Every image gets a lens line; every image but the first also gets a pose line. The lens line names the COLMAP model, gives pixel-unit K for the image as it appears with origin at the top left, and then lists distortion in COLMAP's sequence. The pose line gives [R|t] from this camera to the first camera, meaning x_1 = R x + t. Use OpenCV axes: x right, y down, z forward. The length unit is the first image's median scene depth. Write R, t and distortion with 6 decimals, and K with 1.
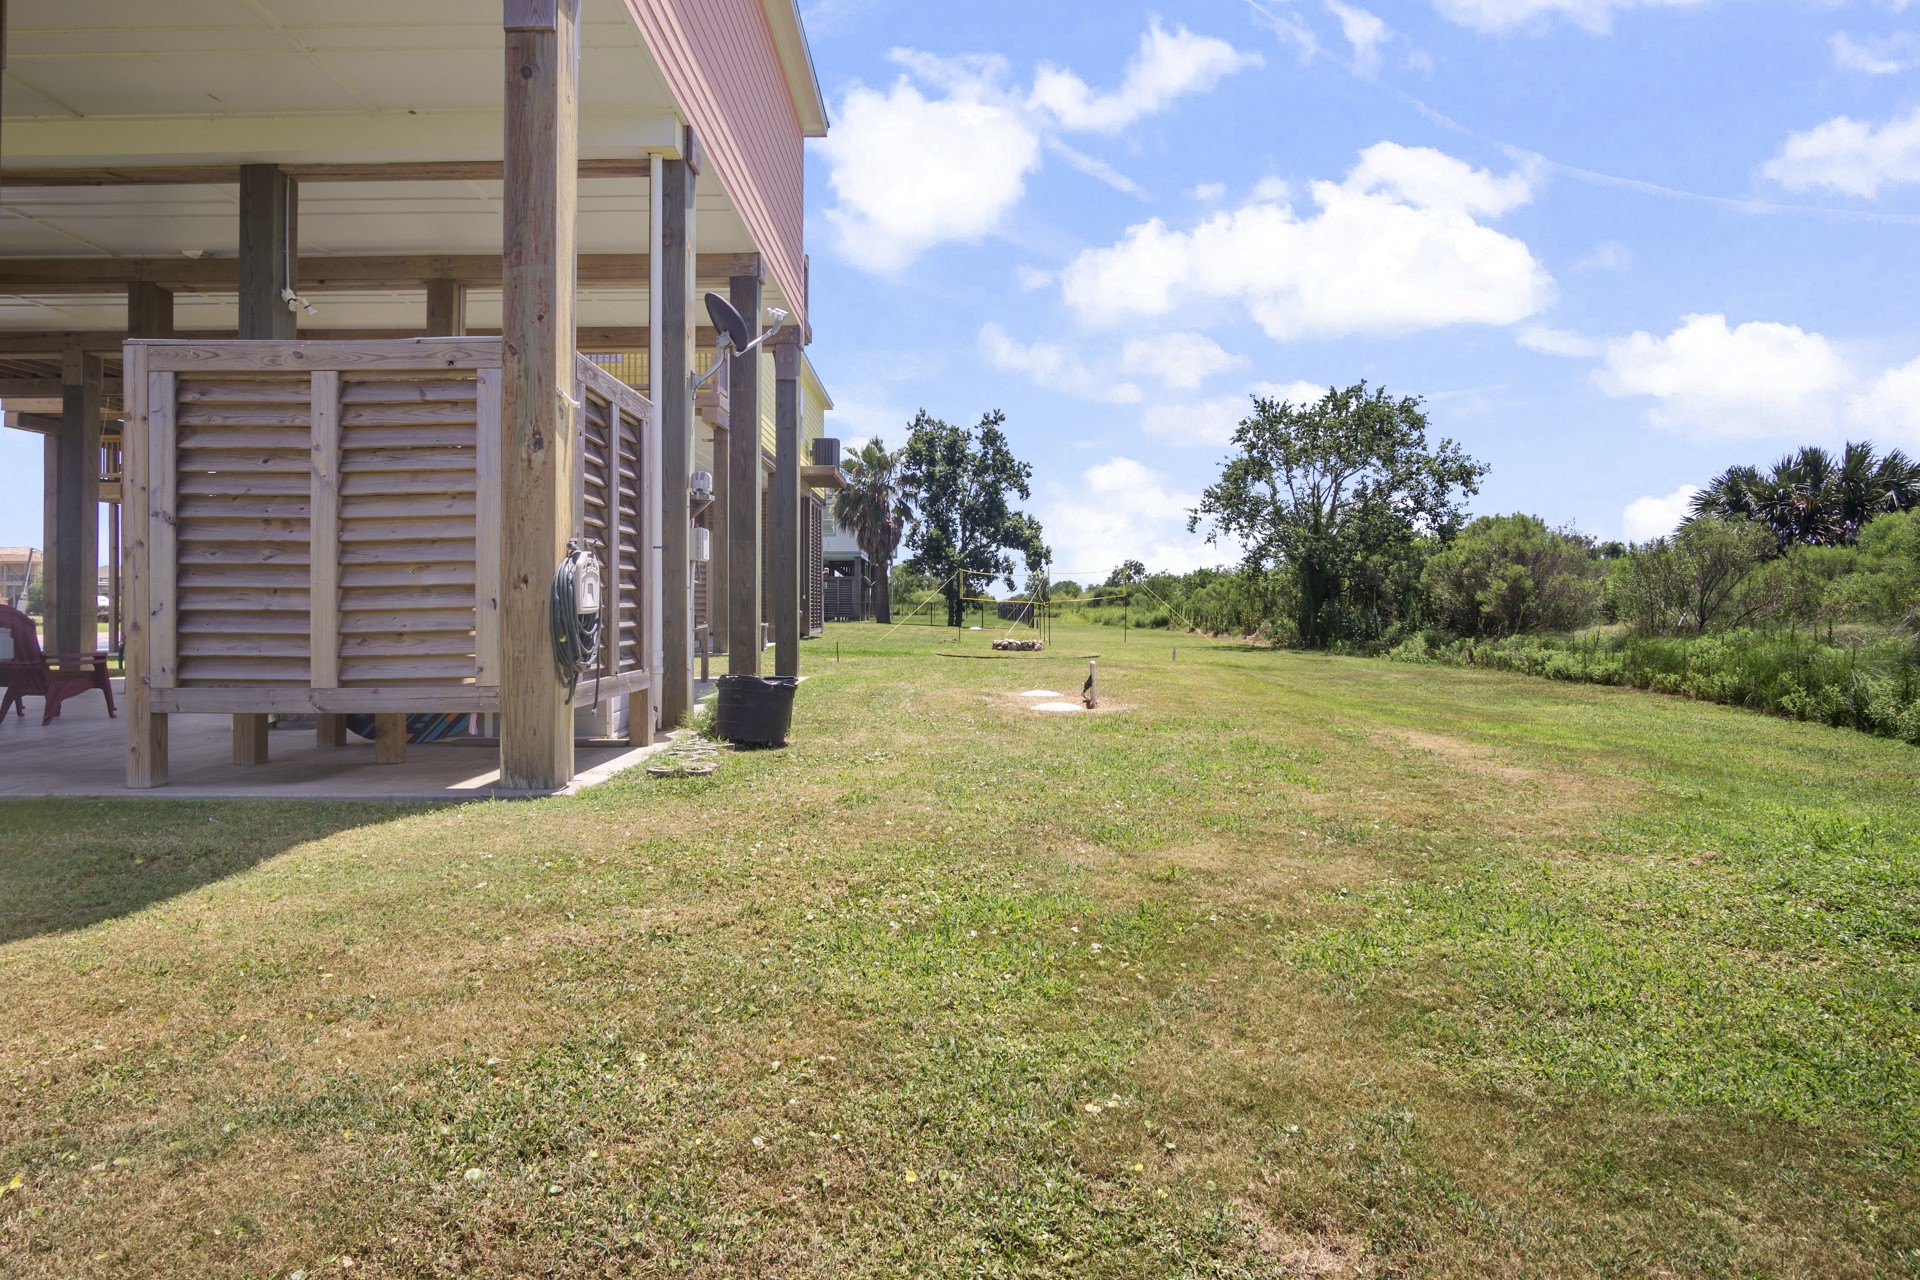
lens RADIAL K [[1034.5, 0, 955.8], [0, 1034.5, 620.0], [0, 0, 1]] dist [-0.022912, 0.003586]
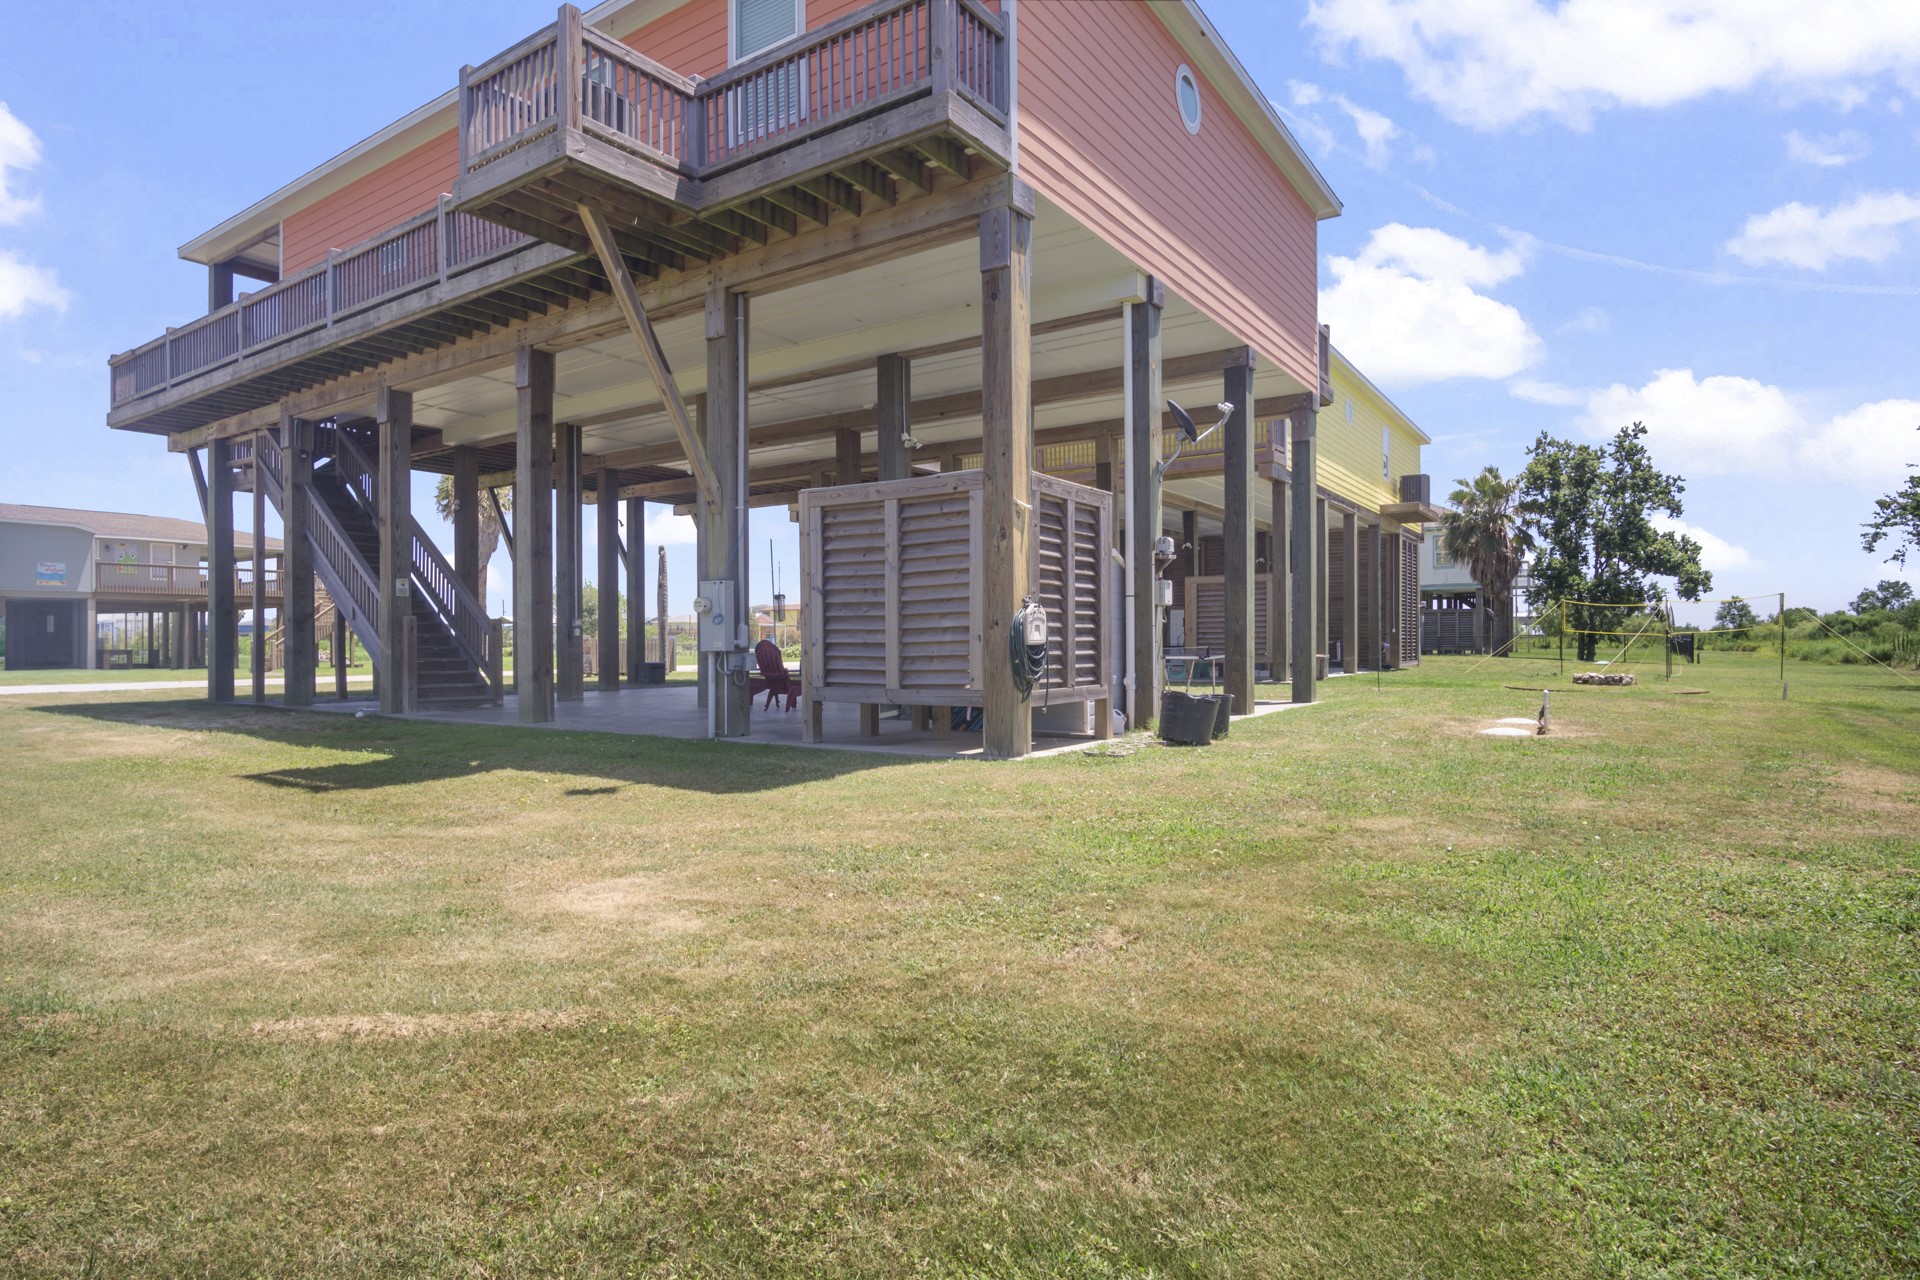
lens RADIAL K [[993.9, 0, 1037.6], [0, 993.9, 670.5], [0, 0, 1]] dist [0.048247, 0.000618]
pose [[0.855832, 0.011286, -0.517130, 0.324883], [-0.002814, 0.999849, 0.017164, 0.005629], [0.517246, -0.013235, 0.855735, -0.204518]]
